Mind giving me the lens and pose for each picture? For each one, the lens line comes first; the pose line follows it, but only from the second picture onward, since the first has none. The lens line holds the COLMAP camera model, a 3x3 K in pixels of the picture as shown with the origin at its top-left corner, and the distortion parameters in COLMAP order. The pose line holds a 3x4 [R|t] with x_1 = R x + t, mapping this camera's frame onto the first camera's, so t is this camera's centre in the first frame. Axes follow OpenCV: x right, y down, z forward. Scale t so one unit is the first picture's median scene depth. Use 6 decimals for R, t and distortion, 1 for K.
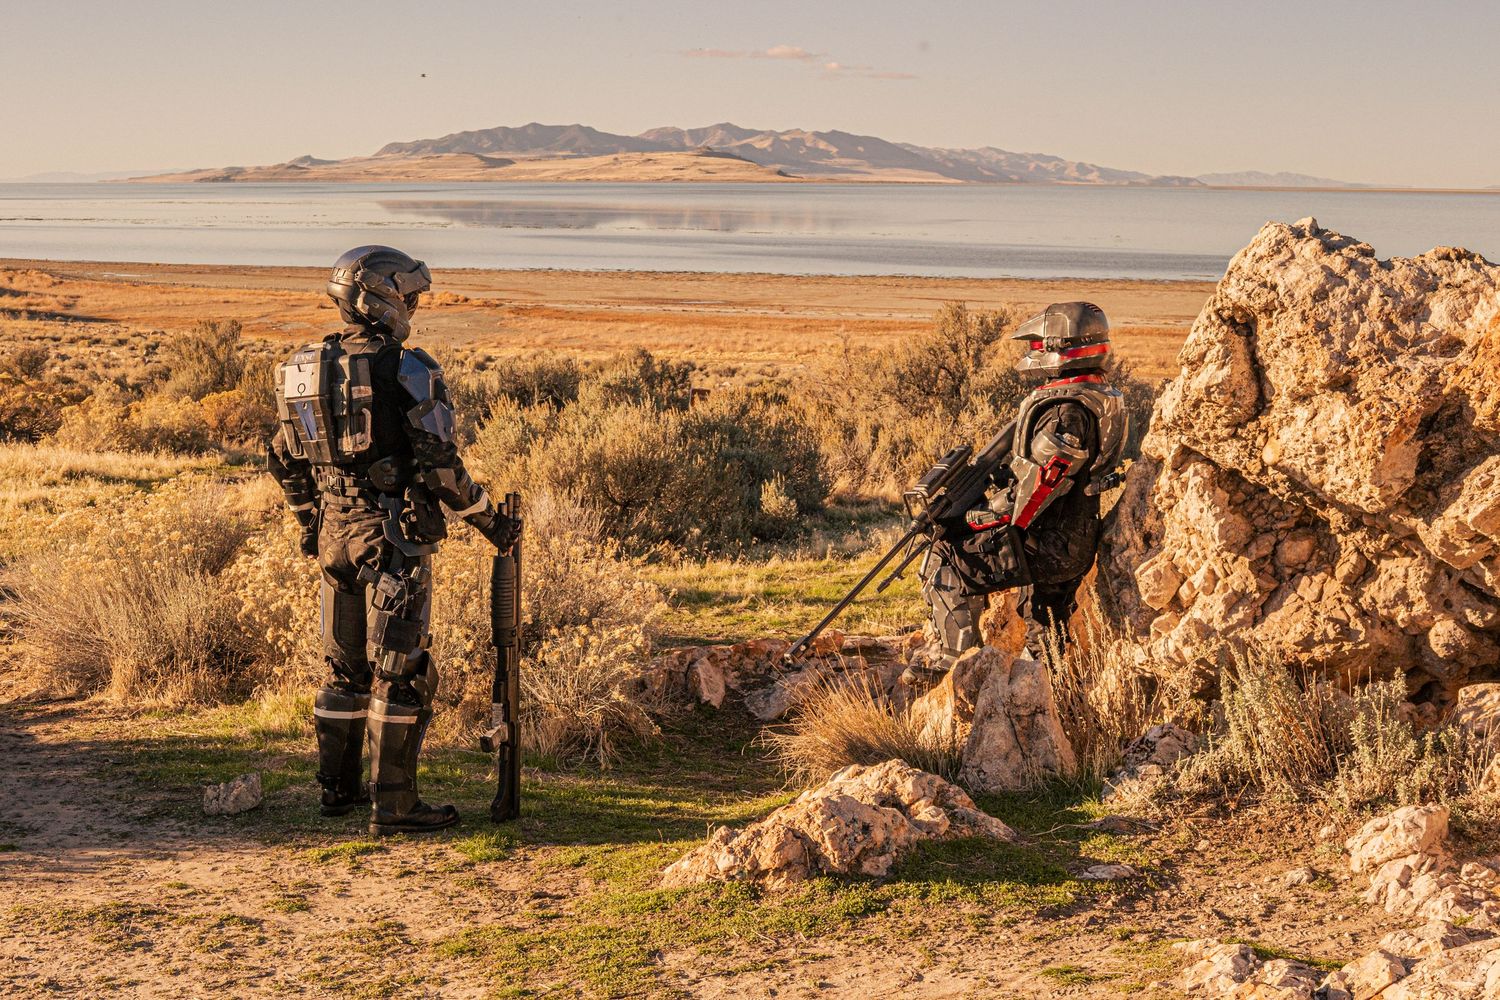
lens RADIAL K [[2362.1, 0, 696.4], [0, 2362.1, 626.4], [0, 0, 1]] dist [-0.073786, 0.000000]
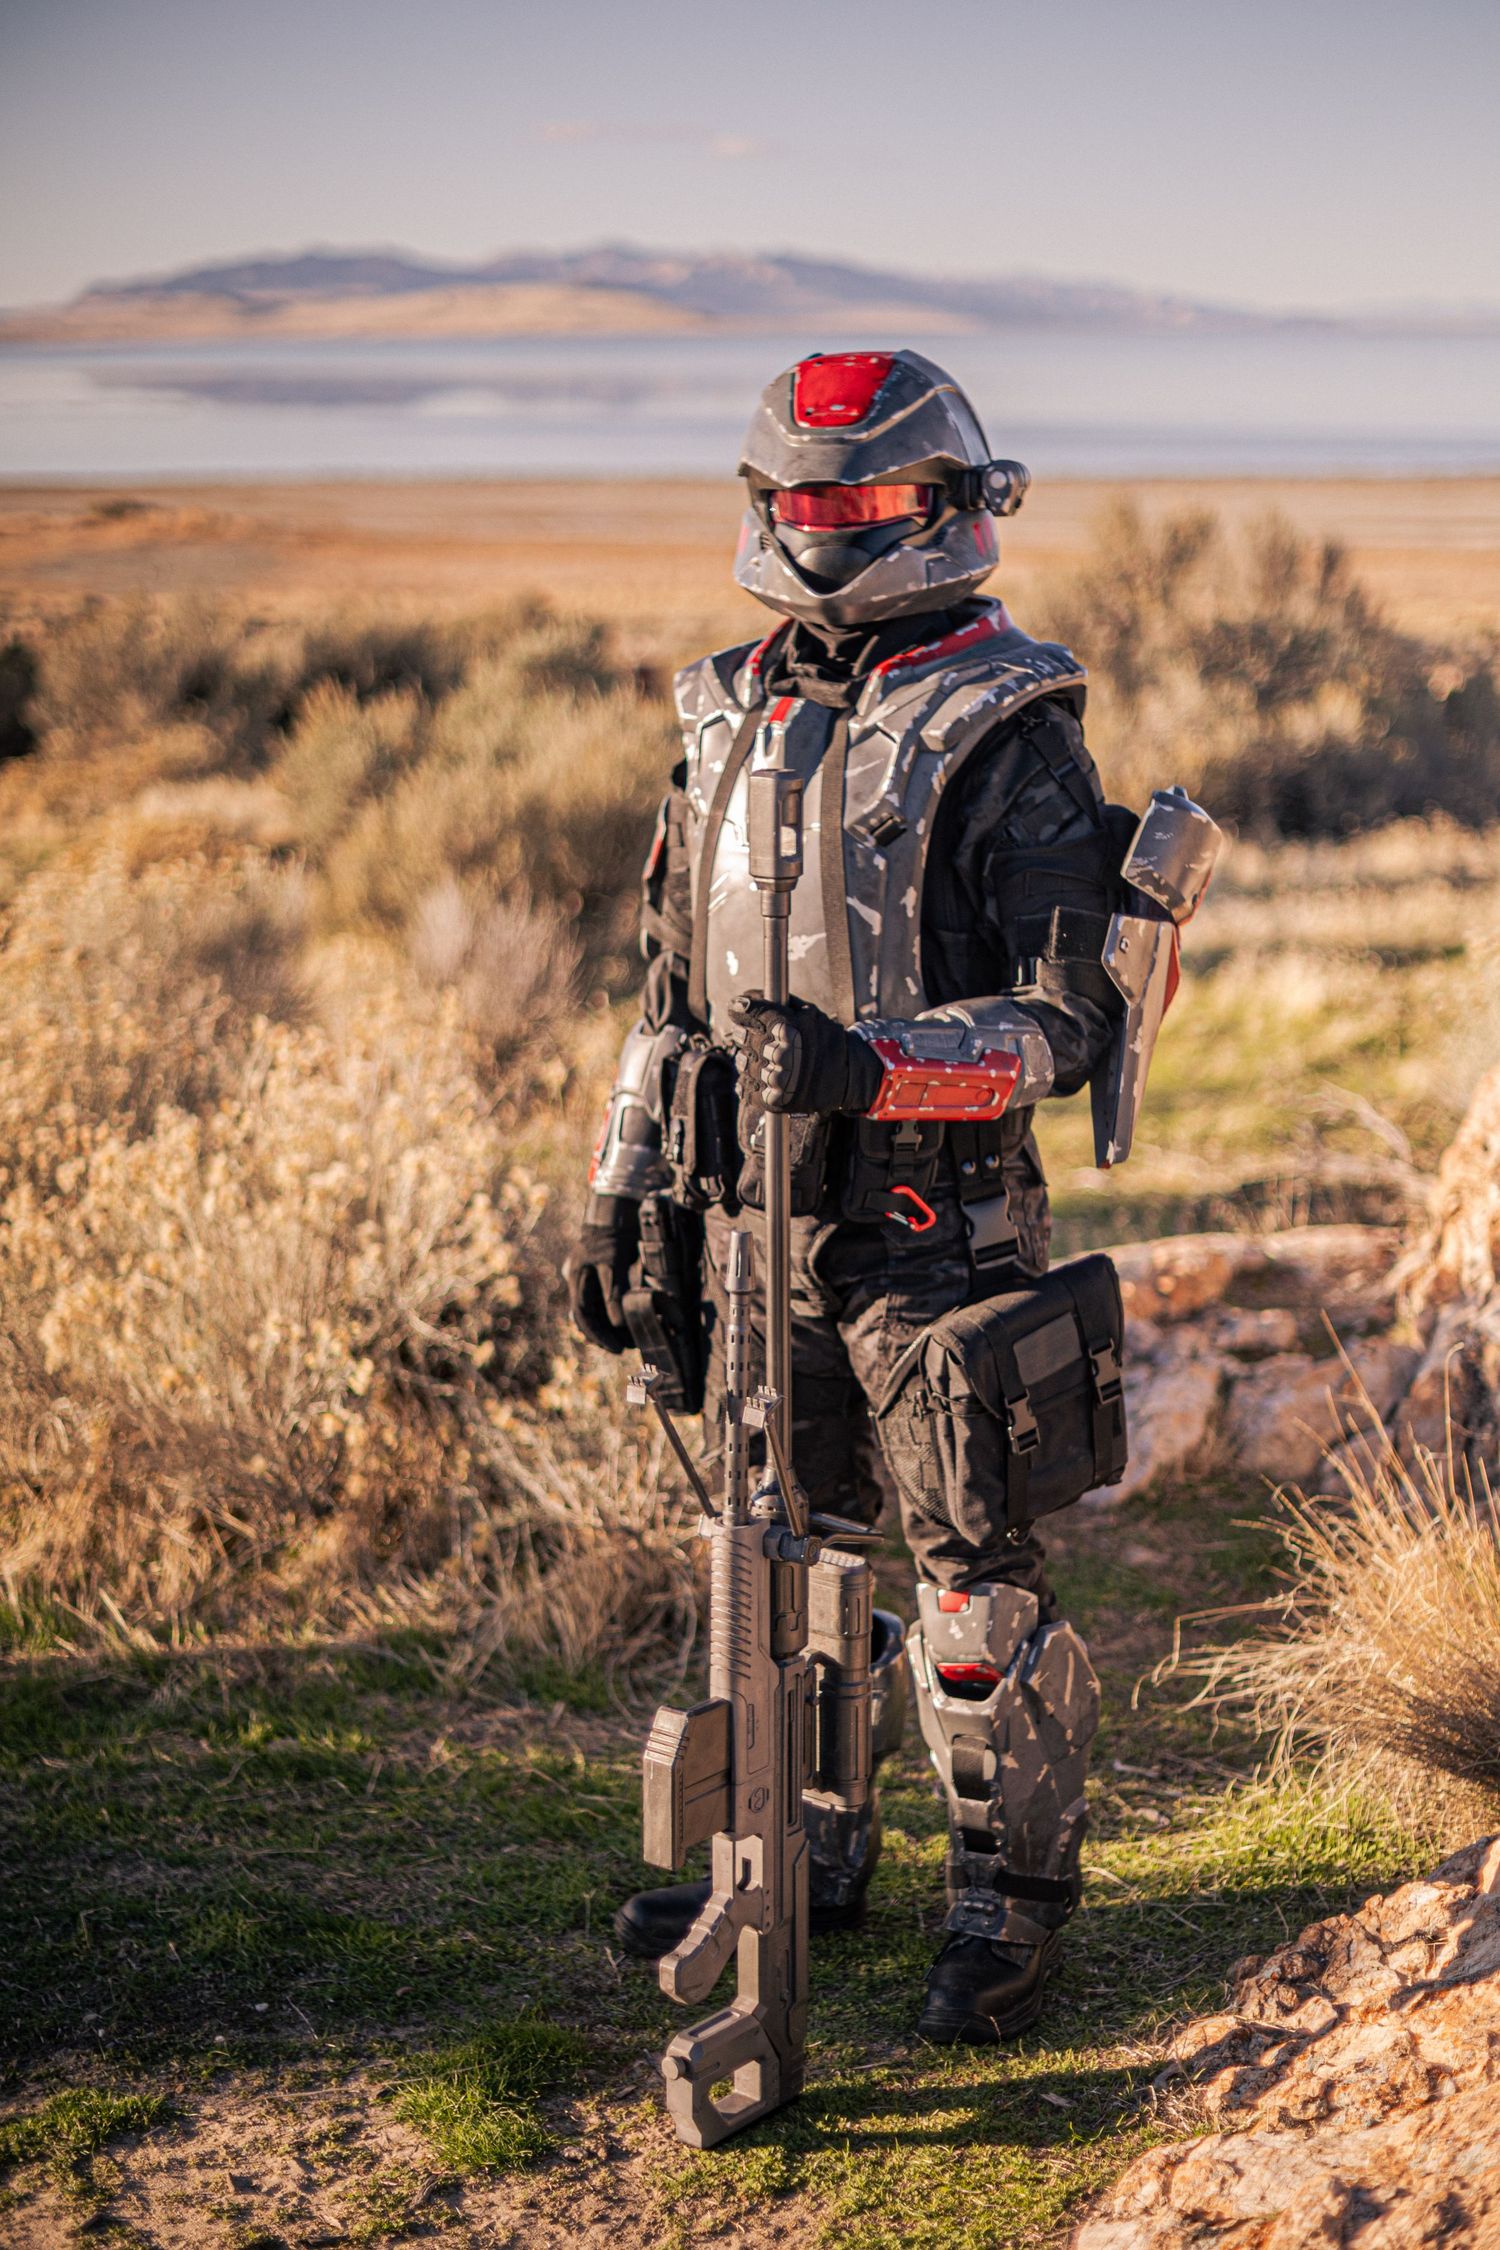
lens RADIAL K [[3543.1, 0, 702.3], [0, 3543.1, 1410.3], [0, 0, 1]] dist [-0.073786, 0.000000]
pose [[0.999130, -0.030351, 0.028604, -0.027050], [0.027016, 0.993508, 0.110512, -0.022319], [-0.031772, -0.109643, 0.993463, 0.200002]]
